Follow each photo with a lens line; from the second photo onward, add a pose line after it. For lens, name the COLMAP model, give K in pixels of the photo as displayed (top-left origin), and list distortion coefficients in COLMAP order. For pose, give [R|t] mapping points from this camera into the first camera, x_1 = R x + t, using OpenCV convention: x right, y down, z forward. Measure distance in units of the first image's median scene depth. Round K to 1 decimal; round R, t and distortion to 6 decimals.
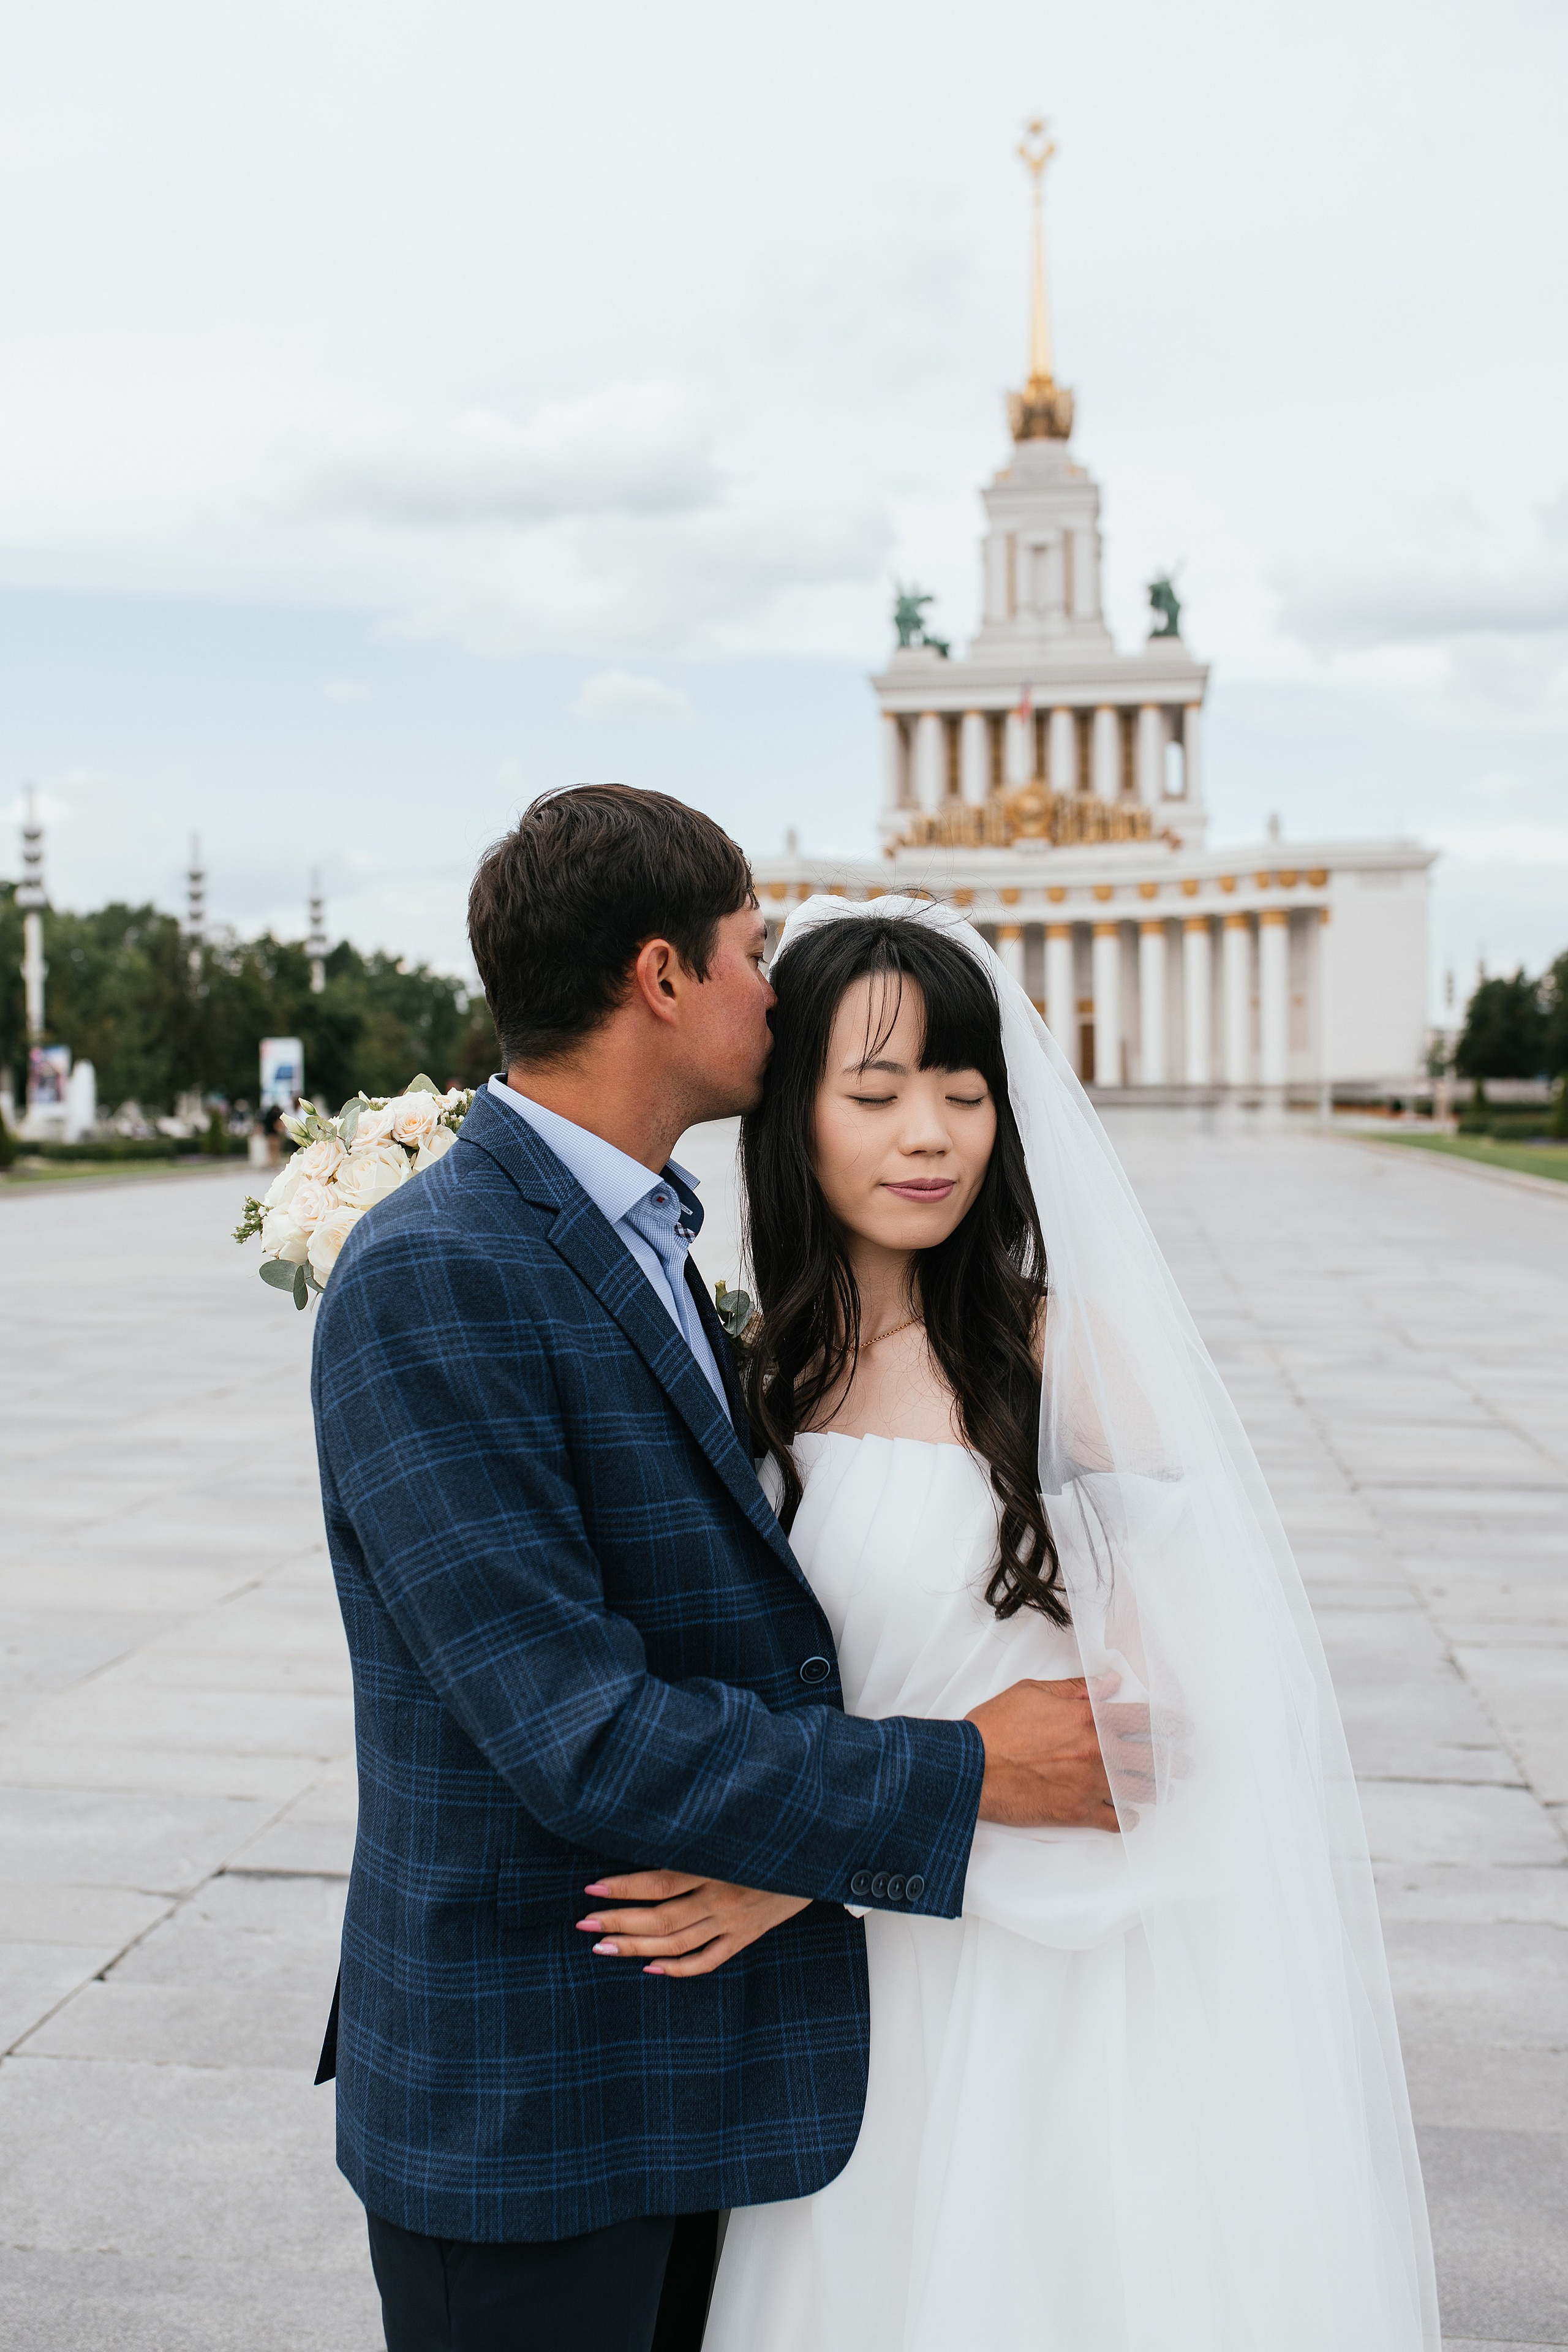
lens RADIAL K [[2304.5, 0, 821.9], [0, 2304.5, 1168.0], [0, 0, 1]] dist [-0.029436, 0.028882]
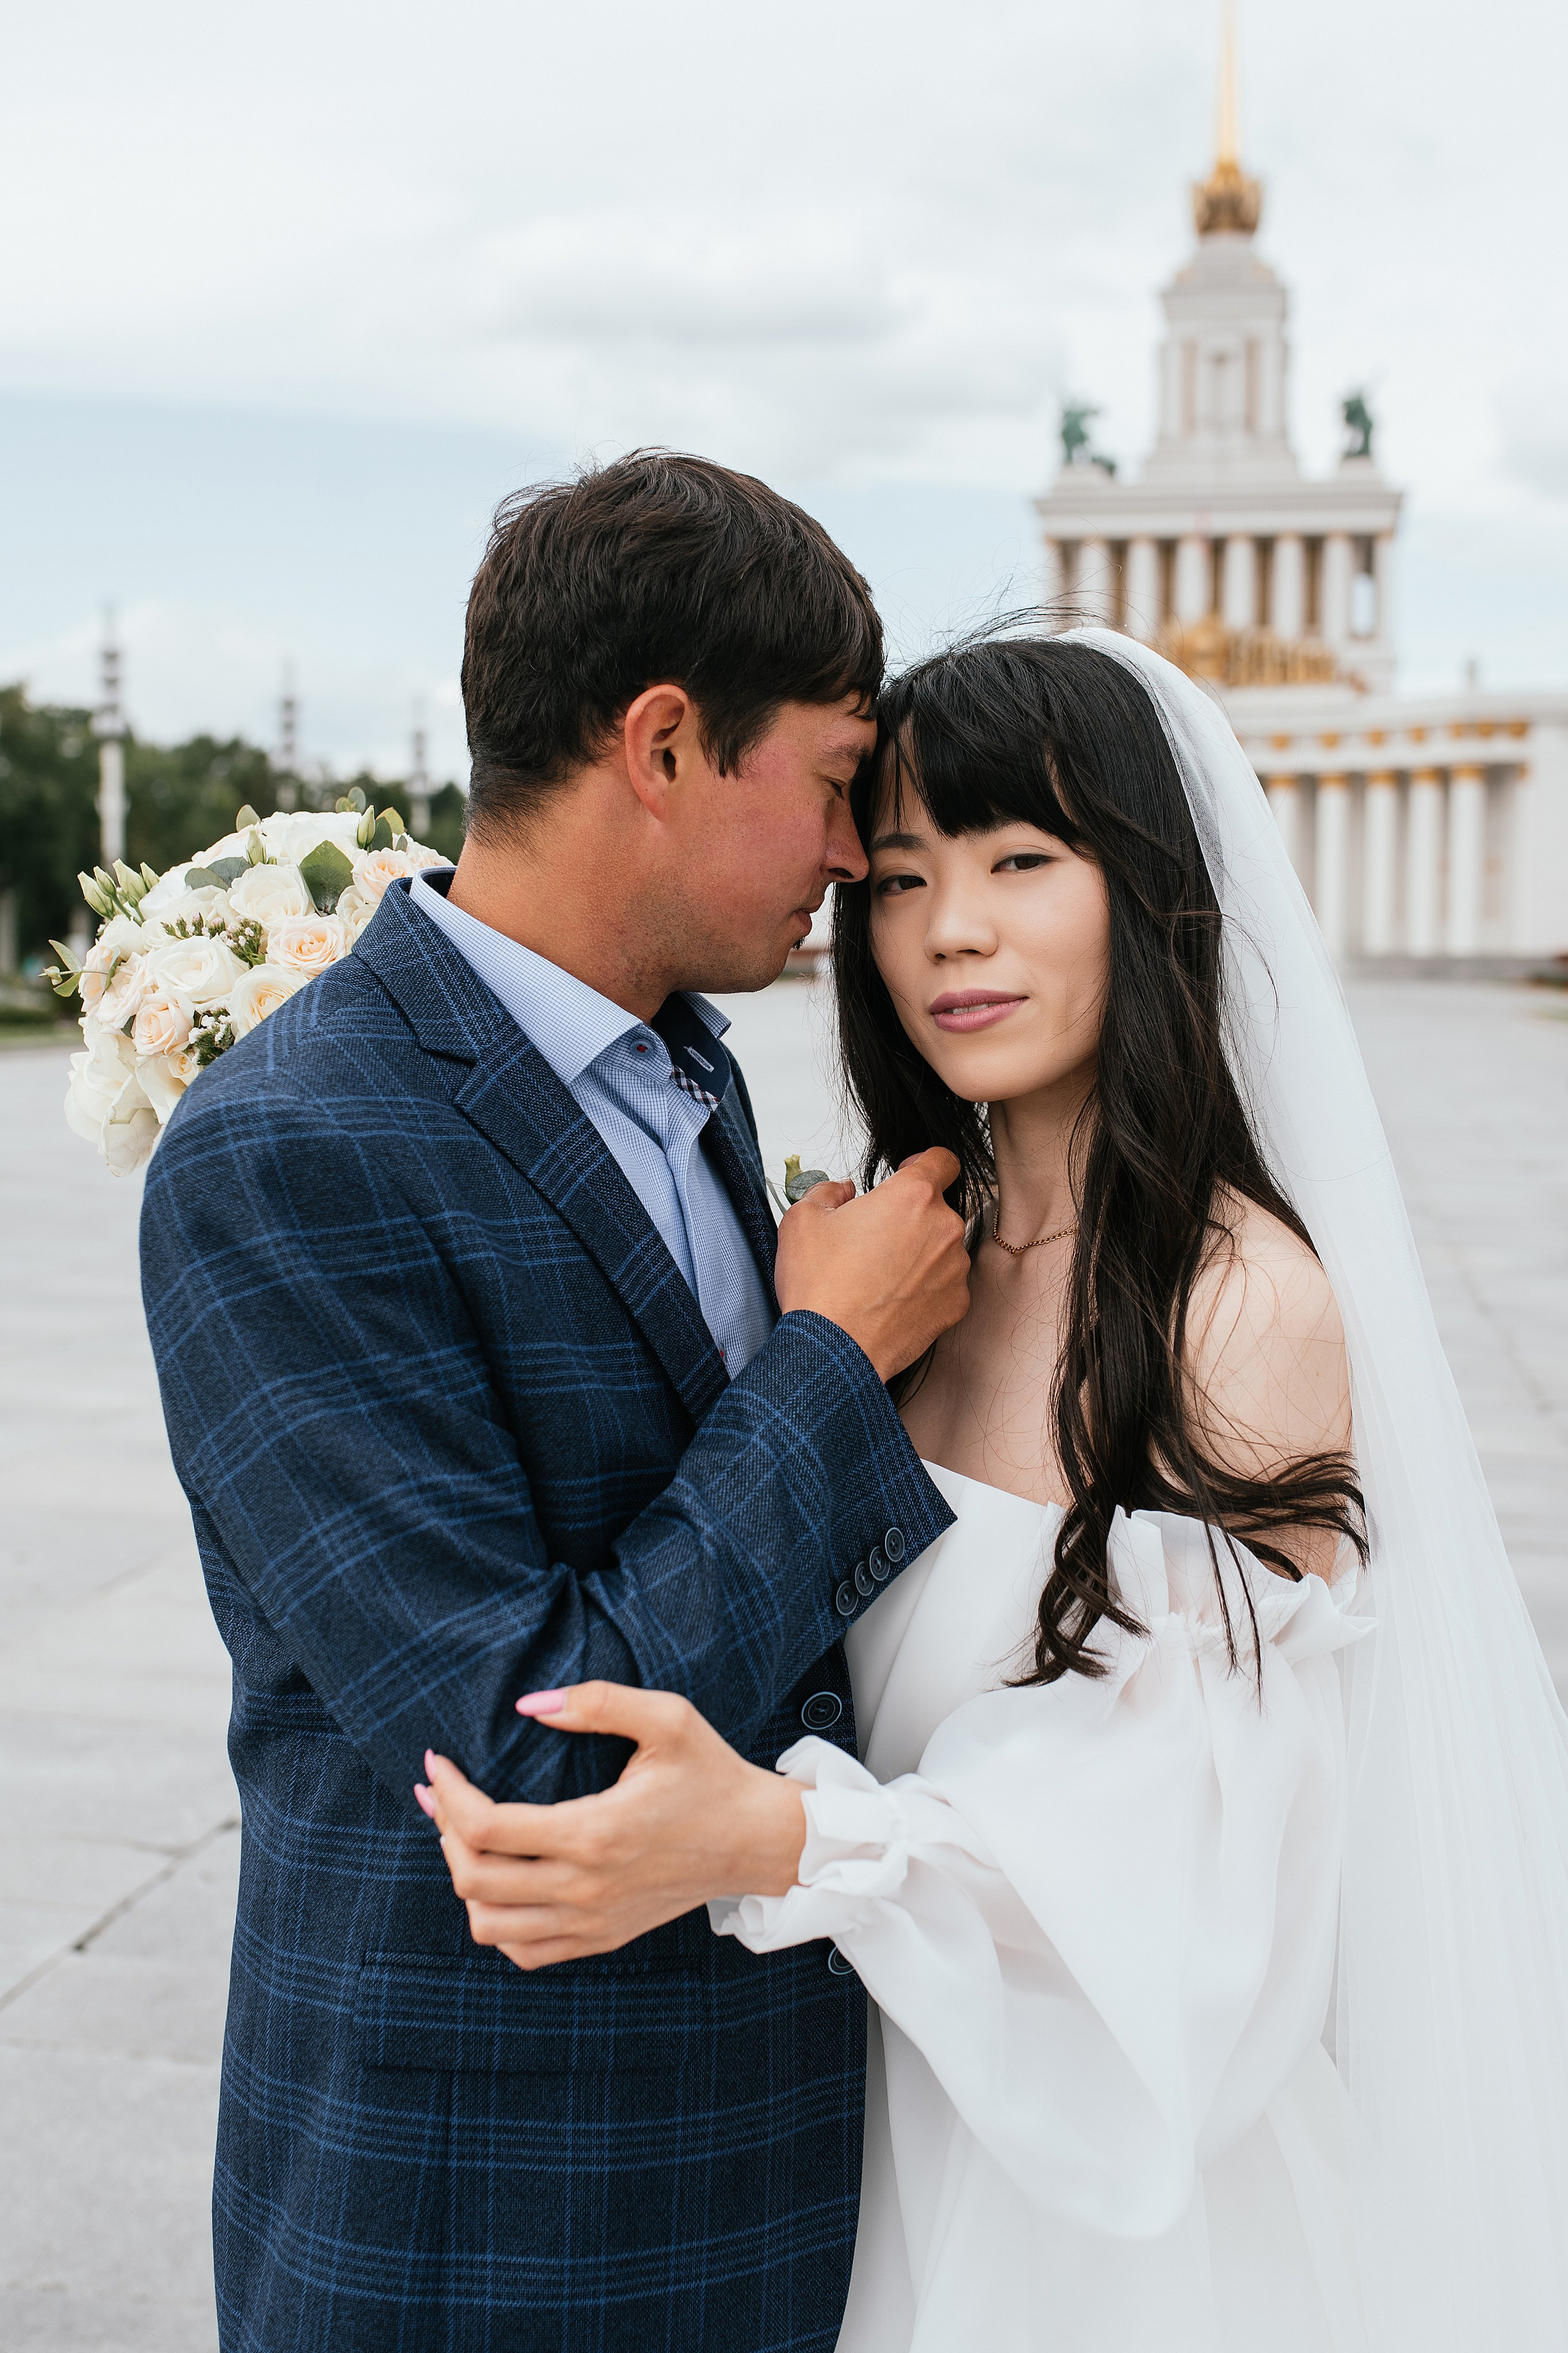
lens RADIAL K [[2472.0, 0, 917.2], [0, 2472.0, 1169.0], [0, 0, 1]] dist [-0.010504, 0.008812]
pose [[0.999560, 0.021736, -0.020170, 0.002203], [-0.020647, 0.998396, 0.052716, 0.000579], [0.021283, -0.052276, 0.998406, 0.014361]]
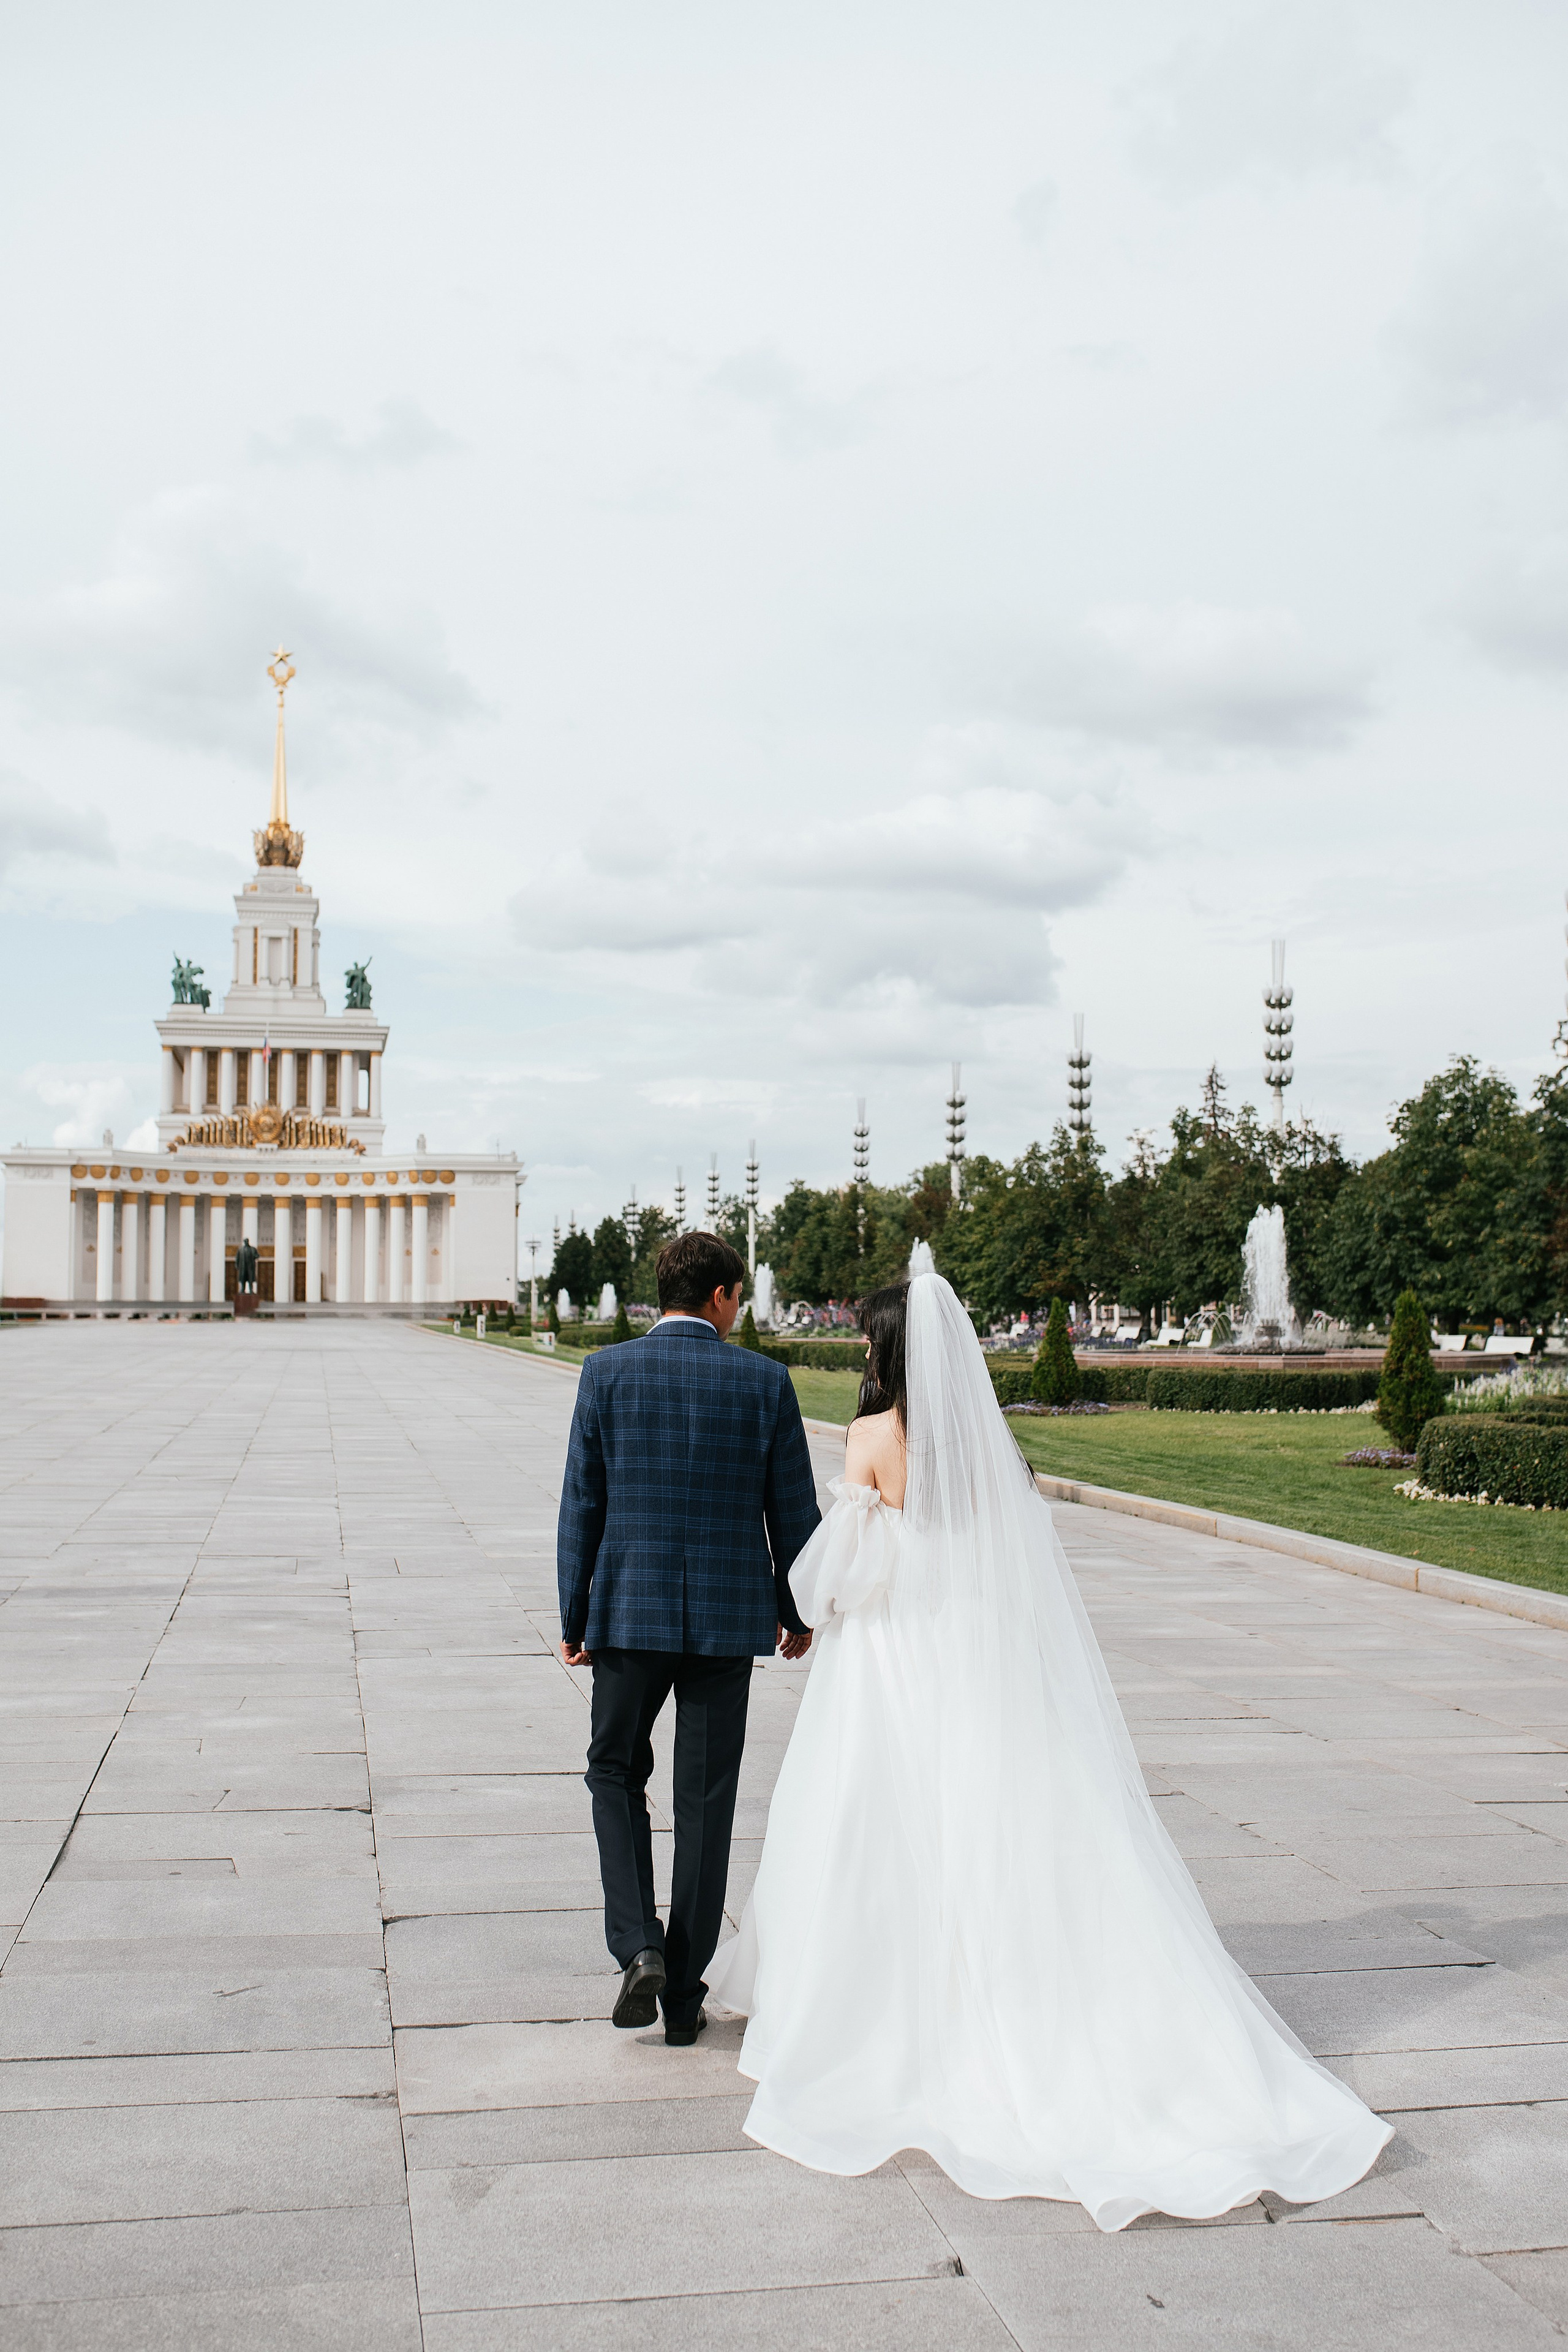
lens RADIAL K [[2304.5, 0, 821.9], [0, 2304.5, 1168.0], [0, 0, 1]] dist [-0.029436, 0.028882]
pose [[0.940766, 0.038890, 0.336819, -0.082667], [-0.007747, 0.995606, -0.093316, 0.016679], [-0.338968, 0.085179, 0.936934, -0.608934]]
